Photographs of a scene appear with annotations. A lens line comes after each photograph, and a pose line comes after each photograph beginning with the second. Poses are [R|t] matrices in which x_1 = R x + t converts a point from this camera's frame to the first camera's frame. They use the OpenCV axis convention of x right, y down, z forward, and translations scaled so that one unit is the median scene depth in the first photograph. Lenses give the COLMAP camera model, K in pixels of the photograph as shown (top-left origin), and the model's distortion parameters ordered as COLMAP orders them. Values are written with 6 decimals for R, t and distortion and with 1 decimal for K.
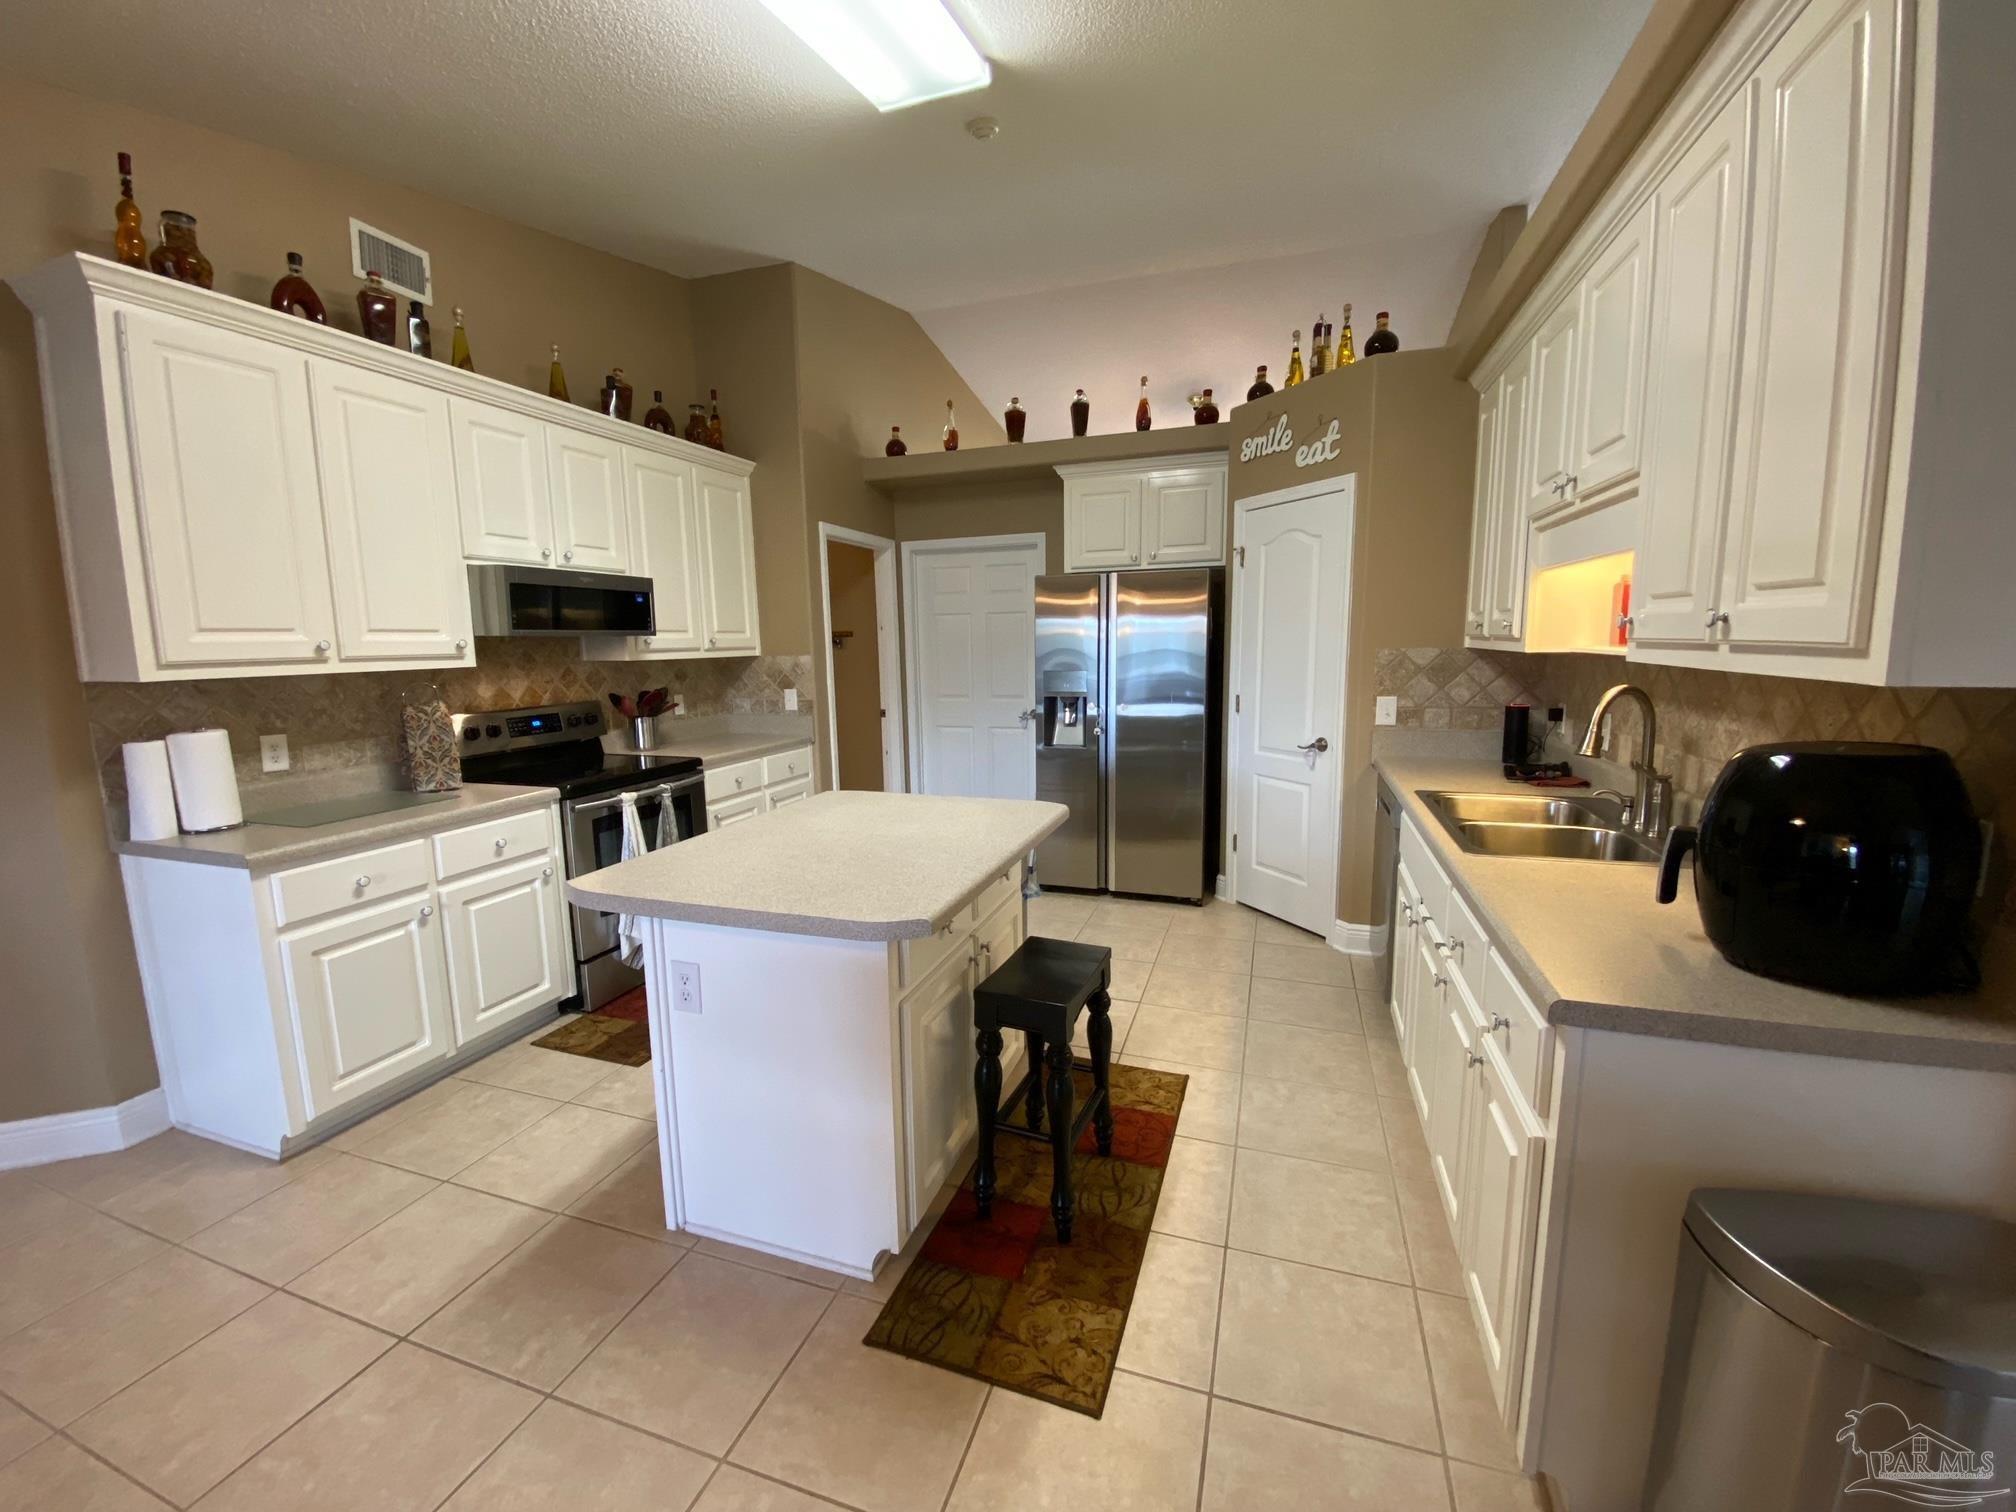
lens RADIAL K [[815.2, 0, 1005.5], [0, 815.2, 754.5], [0, 0, 1]] dist [0.042405, -0.032066]
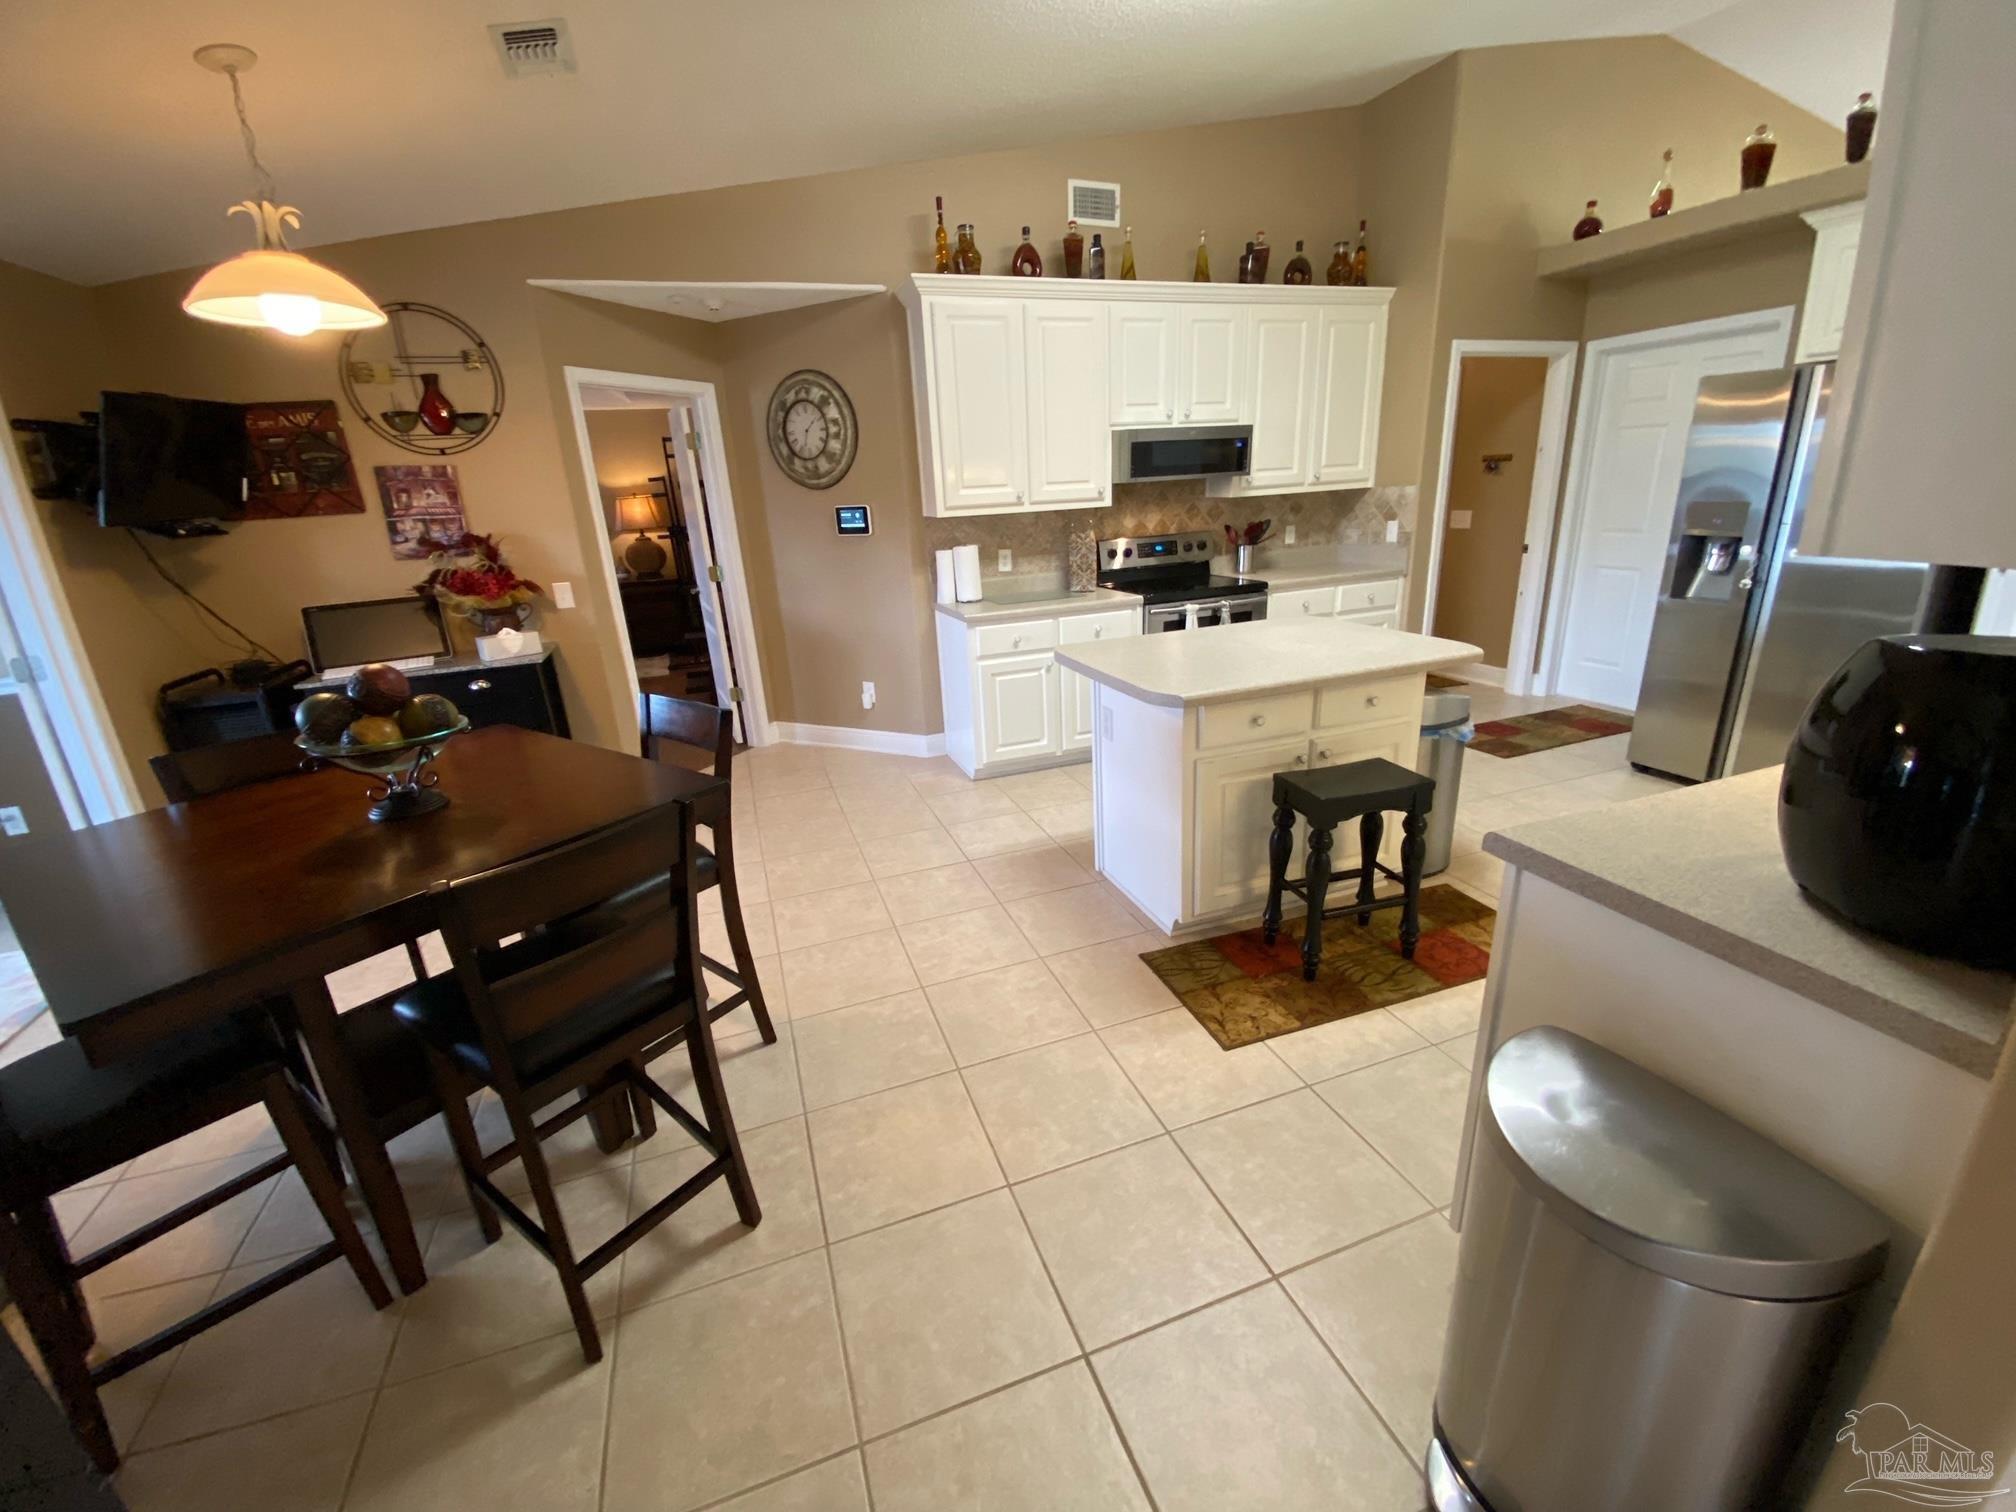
lens RADIAL K [[815.2, 0, 1005.5], [0, 815.2, 754.5], [0, 0, 1]] dist [0.042405, -0.032066]
pose [[0.623290, 0.227609, -0.748134, 0.354310], [-0.069290, 0.969016, 0.237081, -0.009648], [0.778915, -0.095932, 0.619748, -0.065943]]
